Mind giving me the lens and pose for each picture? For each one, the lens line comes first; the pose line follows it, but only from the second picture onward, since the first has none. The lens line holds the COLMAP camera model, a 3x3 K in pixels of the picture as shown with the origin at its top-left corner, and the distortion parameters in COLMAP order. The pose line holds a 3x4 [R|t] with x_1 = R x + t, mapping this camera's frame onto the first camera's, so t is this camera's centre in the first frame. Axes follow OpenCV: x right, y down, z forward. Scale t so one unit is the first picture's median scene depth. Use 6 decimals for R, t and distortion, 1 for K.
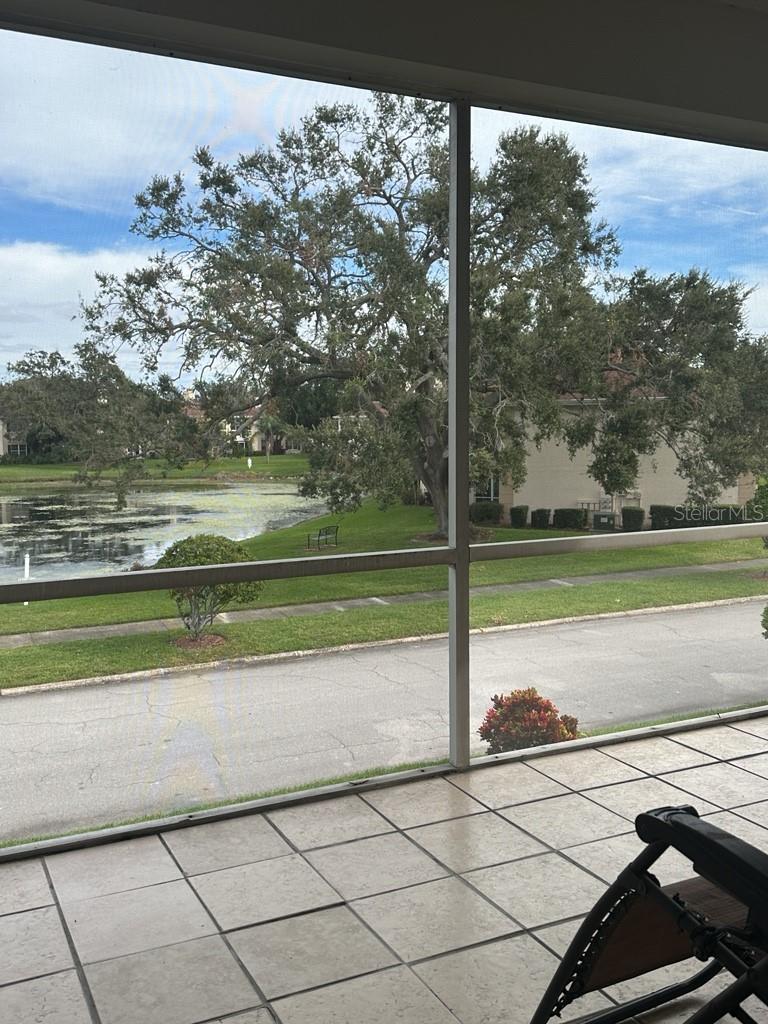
lens RADIAL K [[965.0, 0, 378.8], [0, 965.0, 512.2], [0, 0, 1]] dist [0.058686, 0.000000]
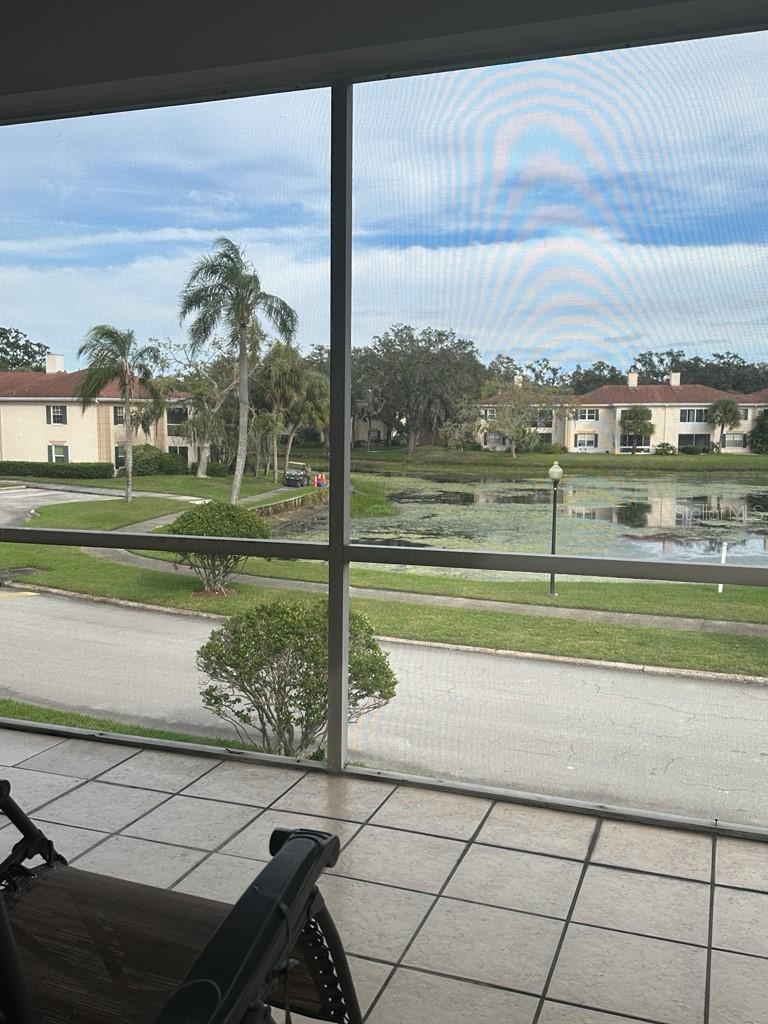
lens RADIAL K [[965.0, 0, 378.6], [0, 965.0, 511.8], [0, 0, 1]] dist [0.058686, 0.000000]
pose [[0.689773, 0.090795, -0.718310, 0.180282], [-0.081819, 0.995526, 0.047268, -0.010333], [0.719388, 0.026167, 0.694115, 0.079261]]
